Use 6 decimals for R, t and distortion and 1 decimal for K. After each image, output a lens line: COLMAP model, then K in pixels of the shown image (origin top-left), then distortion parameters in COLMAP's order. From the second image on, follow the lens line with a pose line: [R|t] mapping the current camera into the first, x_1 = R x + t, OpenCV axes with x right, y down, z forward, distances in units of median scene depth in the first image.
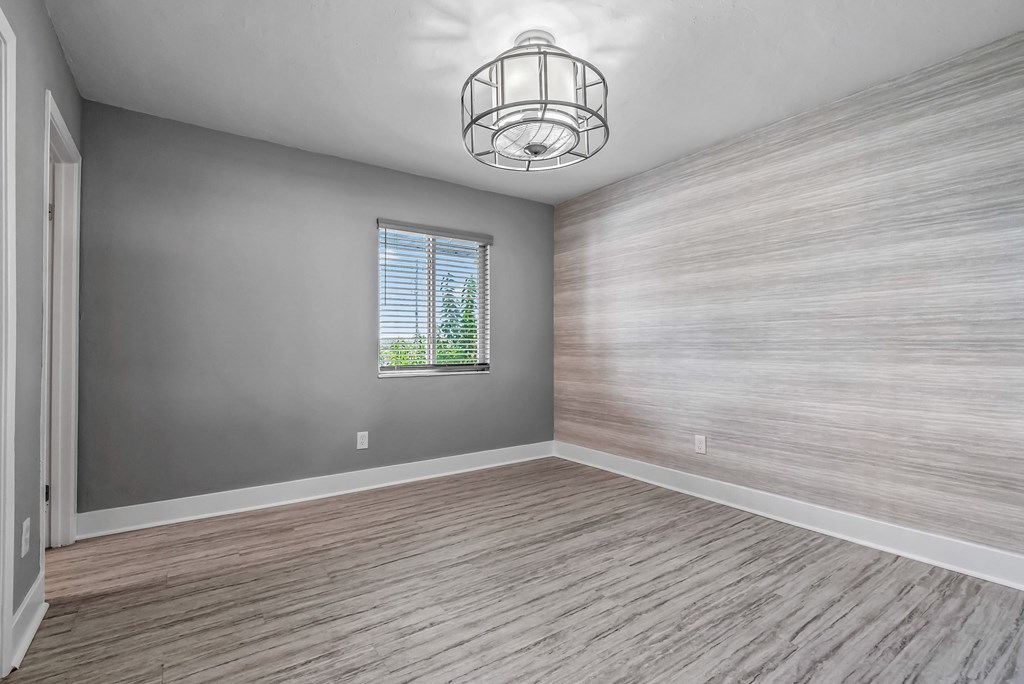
lens RADIAL K [[470.0, 0, 515.7], [0, 470.0, 342.9], [0, 0, 1]] dist [0.012097, -0.011187]
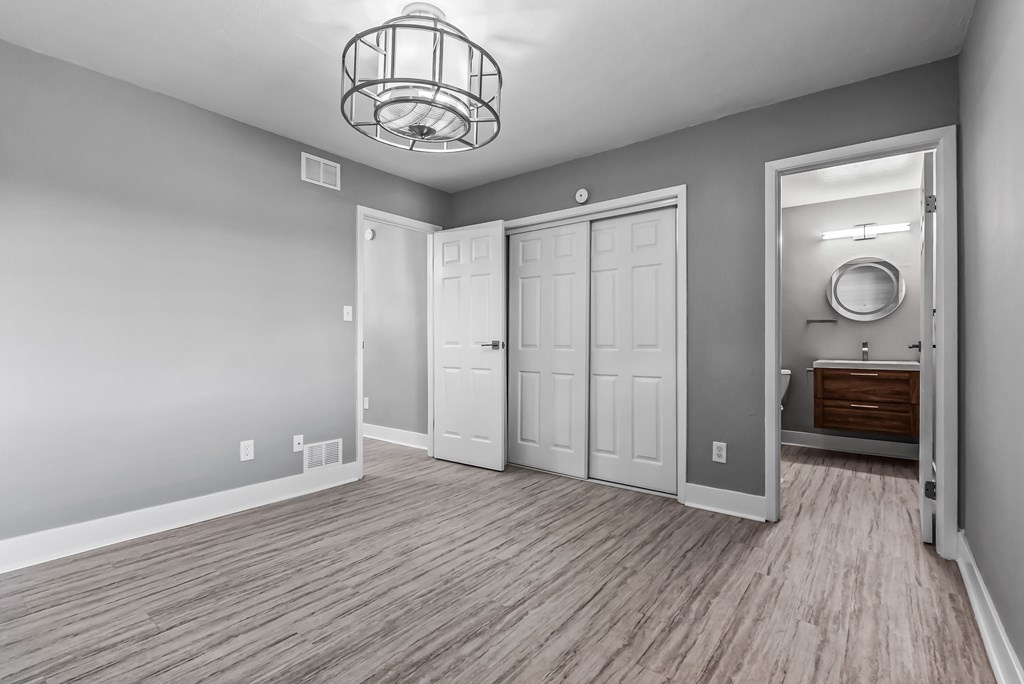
lens RADIAL K [[470.0, 0, 515.7], [0, 470.0, 342.9], [0, 0, 1]] dist [0.012097, -0.011187]
pose [[-0.958479, -0.000562, -0.285162, 0.133876], [0.001397, 0.999977, -0.006665, 0.018450], [0.285160, -0.006786, -0.958456, 1.982831]]
